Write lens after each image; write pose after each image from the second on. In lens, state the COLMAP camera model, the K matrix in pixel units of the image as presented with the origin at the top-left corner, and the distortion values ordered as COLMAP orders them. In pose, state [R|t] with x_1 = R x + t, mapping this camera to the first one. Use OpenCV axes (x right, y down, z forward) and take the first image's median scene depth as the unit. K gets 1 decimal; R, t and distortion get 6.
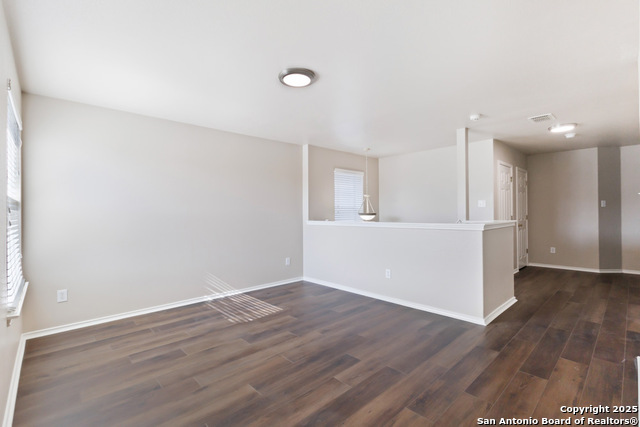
lens RADIAL K [[291.9, 0, 319.6], [0, 291.9, 212.3], [0, 0, 1]] dist [-0.000068, 0.000216]
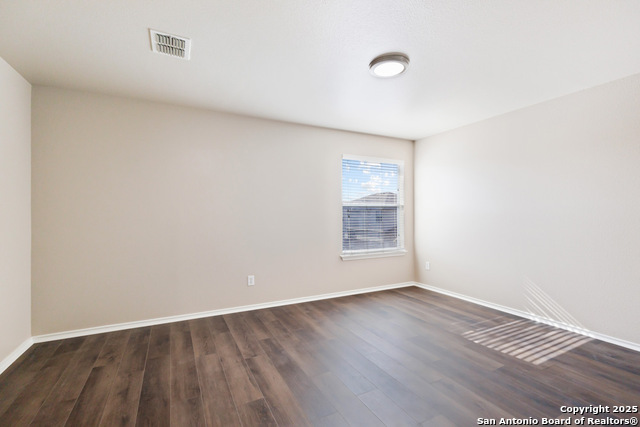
lens RADIAL K [[291.9, 0, 320.9], [0, 291.9, 212.8], [0, 0, 1]] dist [-0.000068, 0.000216]
pose [[-0.275626, 0.005779, -0.961248, 0.673452], [0.003170, 0.999982, 0.005103, -0.002057], [0.961260, -0.001641, -0.275639, 0.803866]]
